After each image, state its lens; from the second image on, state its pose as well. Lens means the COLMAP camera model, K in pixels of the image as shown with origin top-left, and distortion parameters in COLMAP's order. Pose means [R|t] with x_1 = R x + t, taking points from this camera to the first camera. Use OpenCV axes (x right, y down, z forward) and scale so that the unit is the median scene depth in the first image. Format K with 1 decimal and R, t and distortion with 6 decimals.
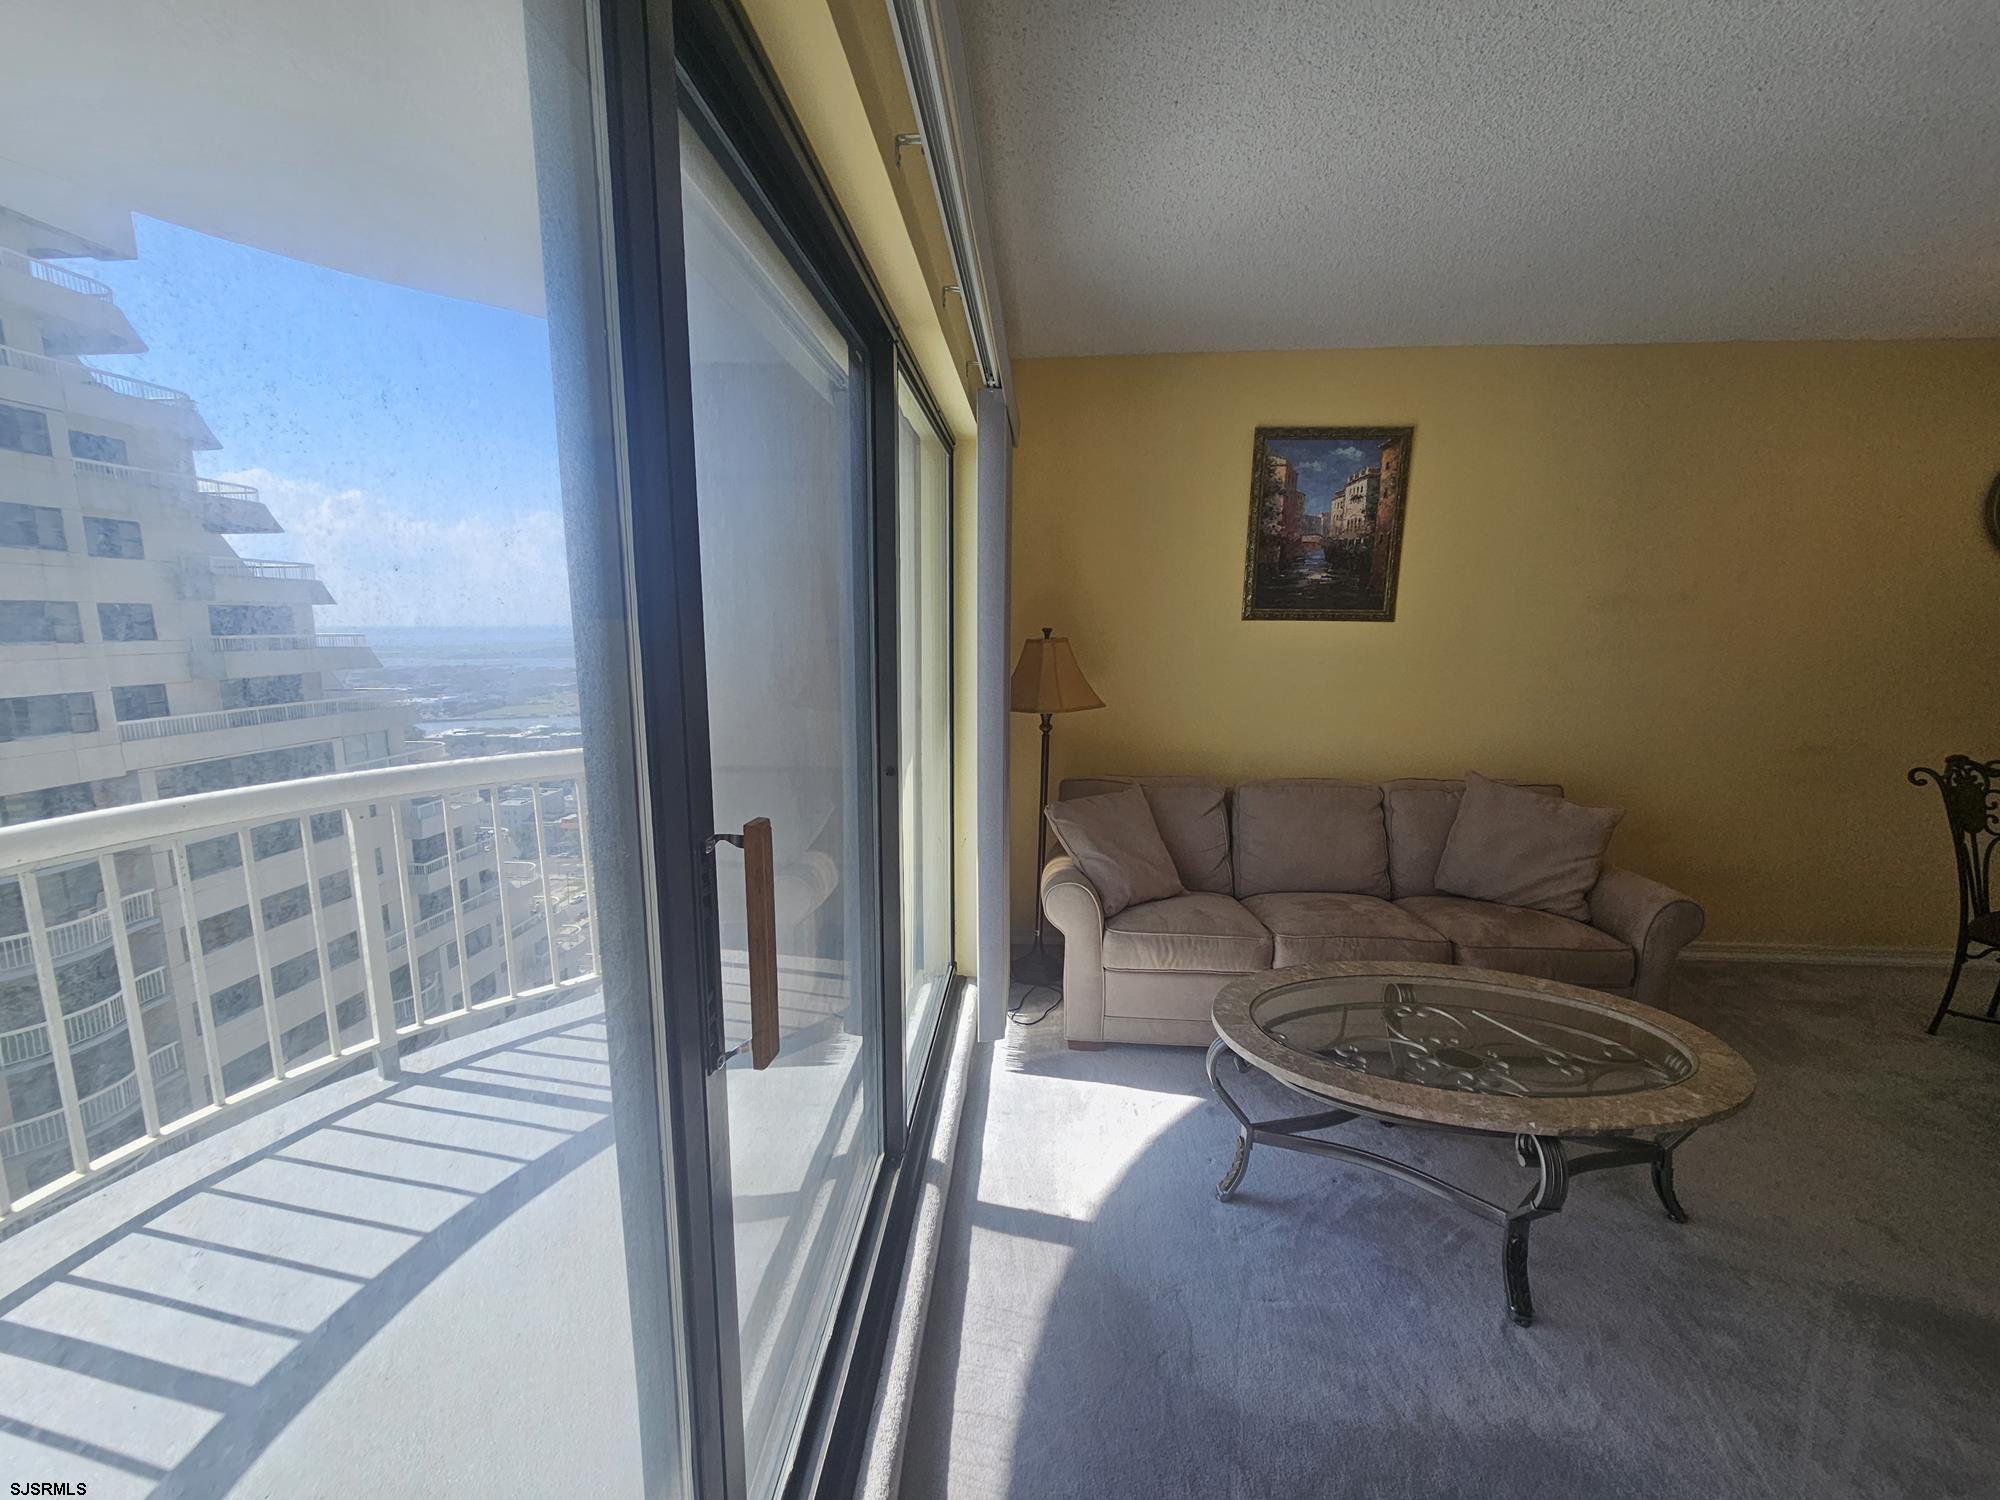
lens RADIAL K [[817.6, 0, 979.2], [0, 817.6, 755.0], [0, 0, 1]] dist [0.002079, 0.000652]
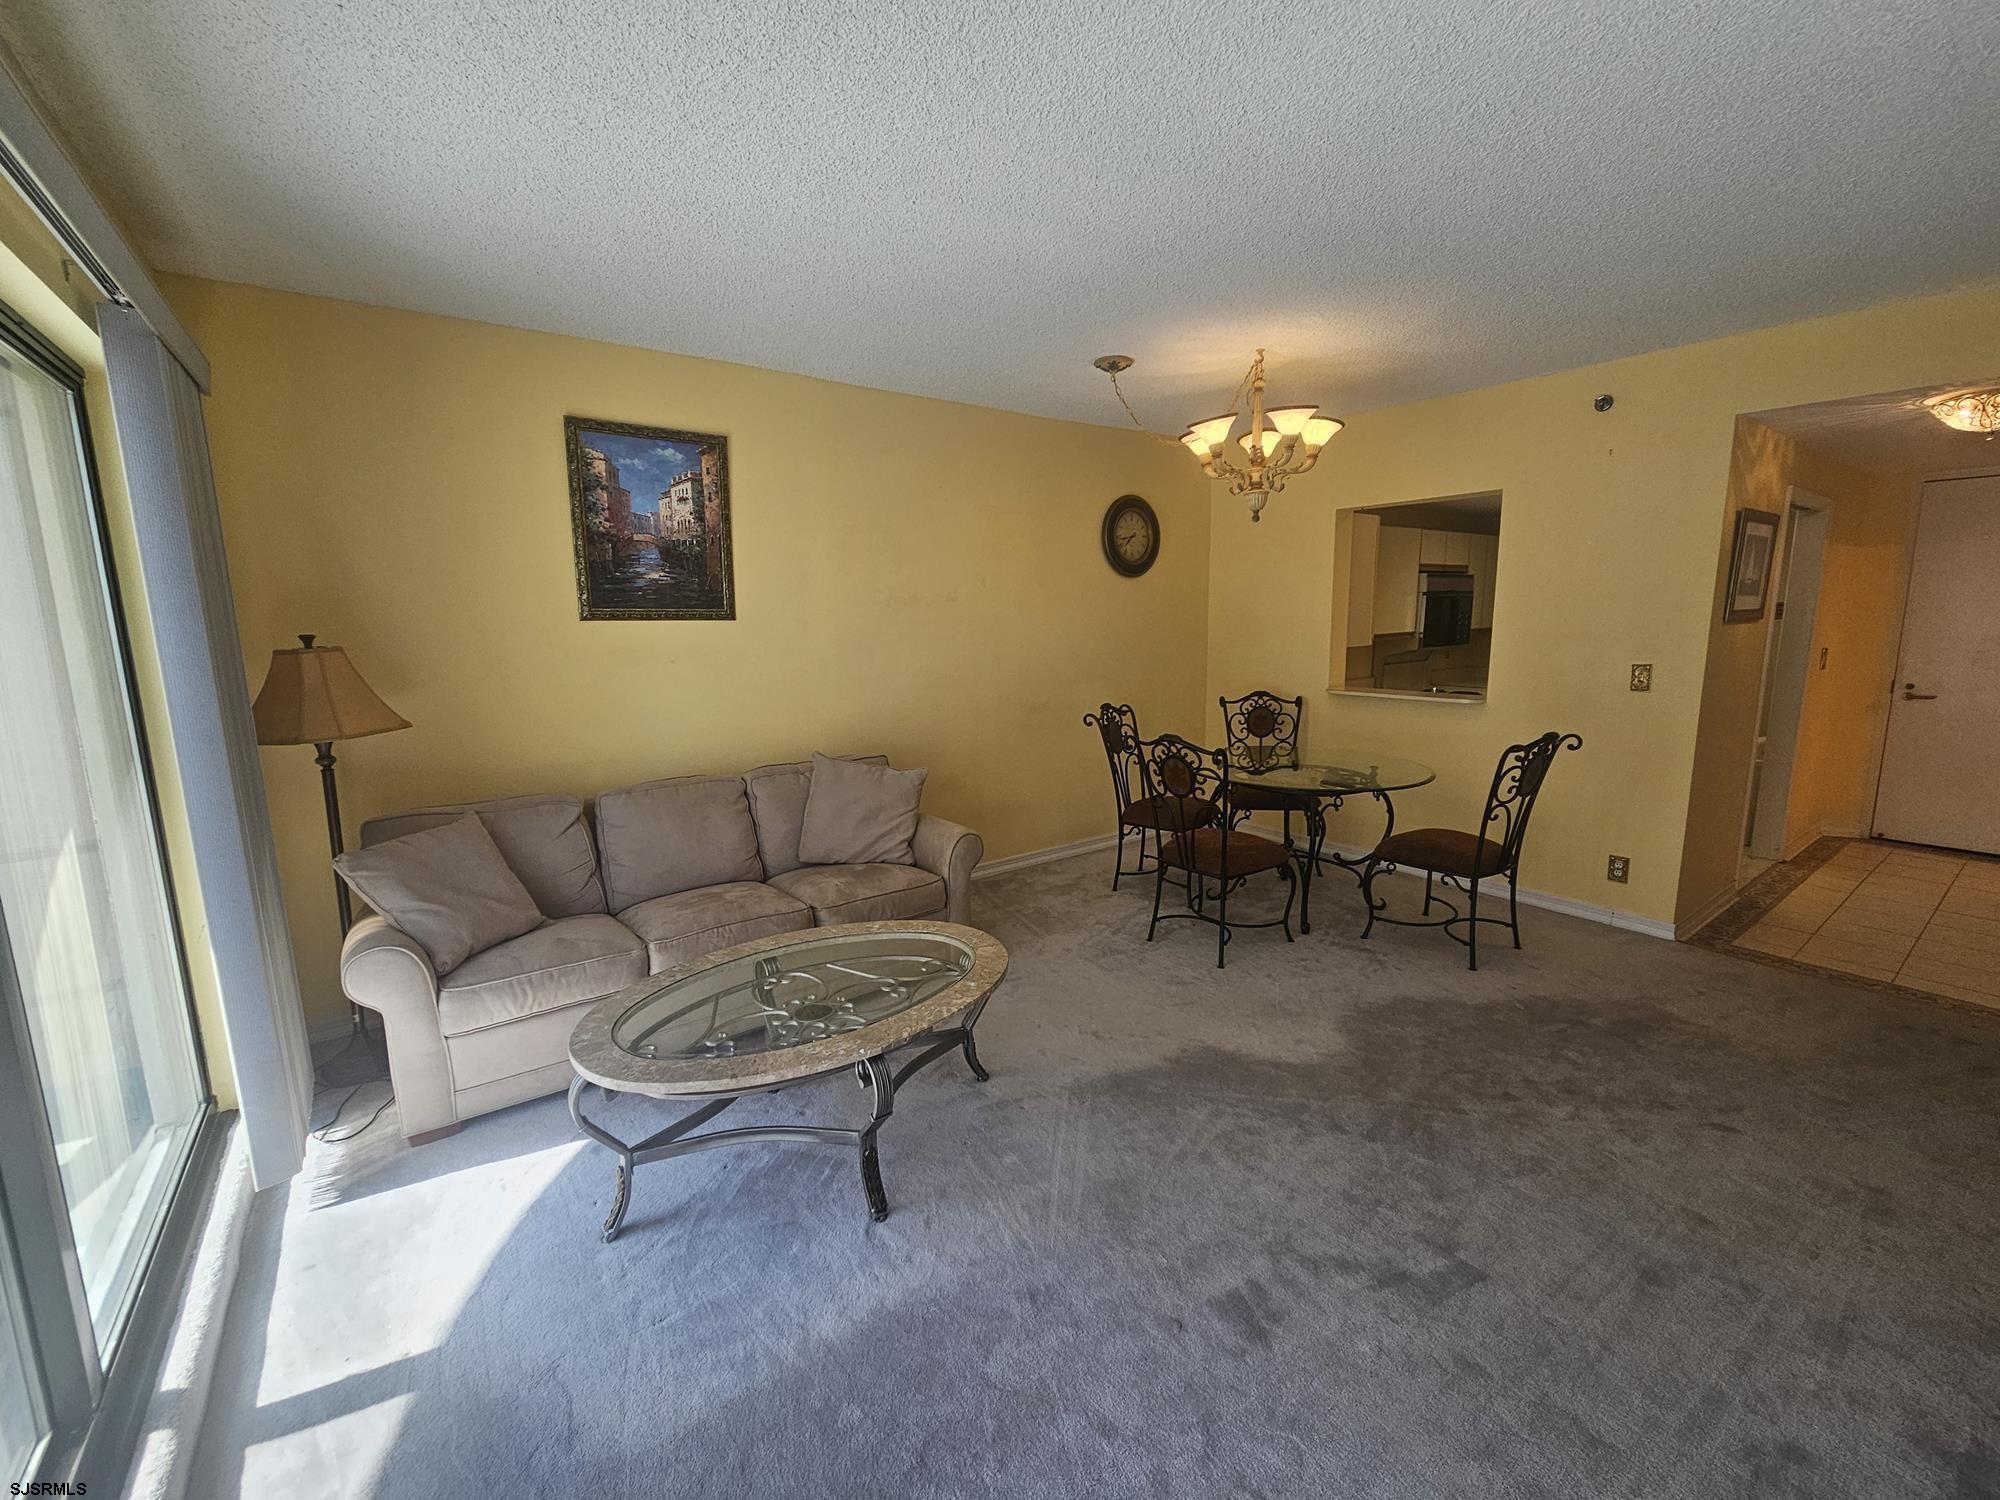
lens RADIAL K [[816.9, 0, 996.5], [0, 816.9, 750.4], [0, 0, 1]] dist [0.001189, 0.000435]
pose [[0.761951, -0.116266, 0.637113, 0.082697], [0.118691, 0.992161, 0.039110, 0.003135], [-0.636666, 0.045820, 0.769778, -0.021442]]
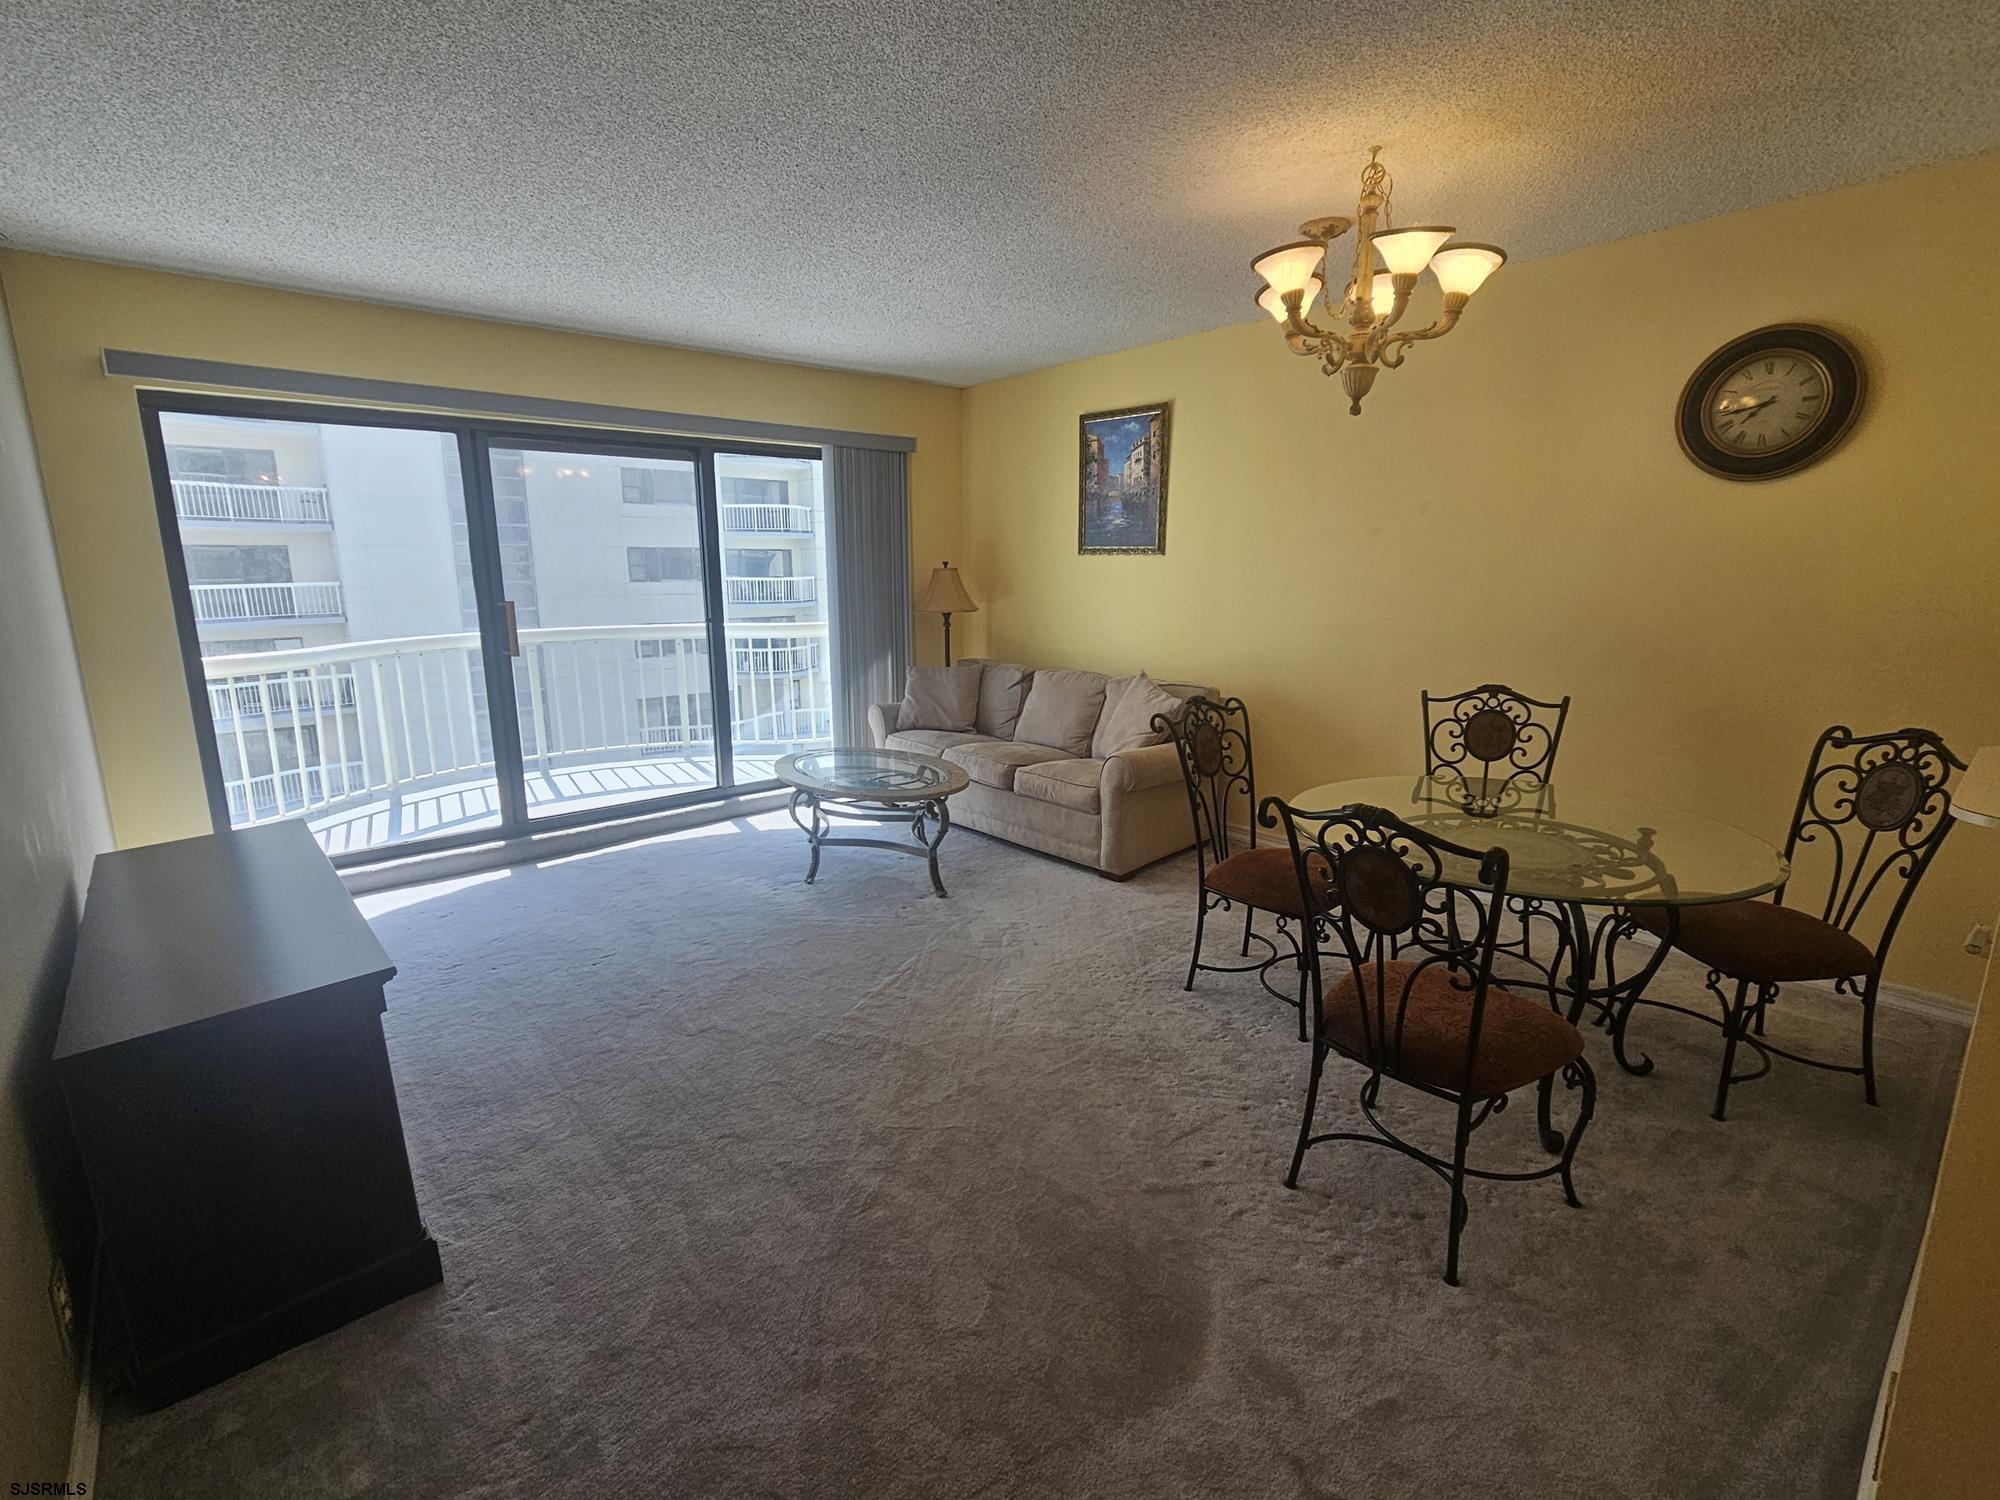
lens RADIAL K [[920.0, 0, 985.0], [0, 920.0, 752.1], [0, 0, 1]] dist [0.001427, 0.000129]
pose [[0.710106, 0.138853, -0.690268, 1.538324], [-0.107667, 0.990246, 0.088434, 0.049610], [0.695814, 0.011521, 0.718129, -0.250636]]
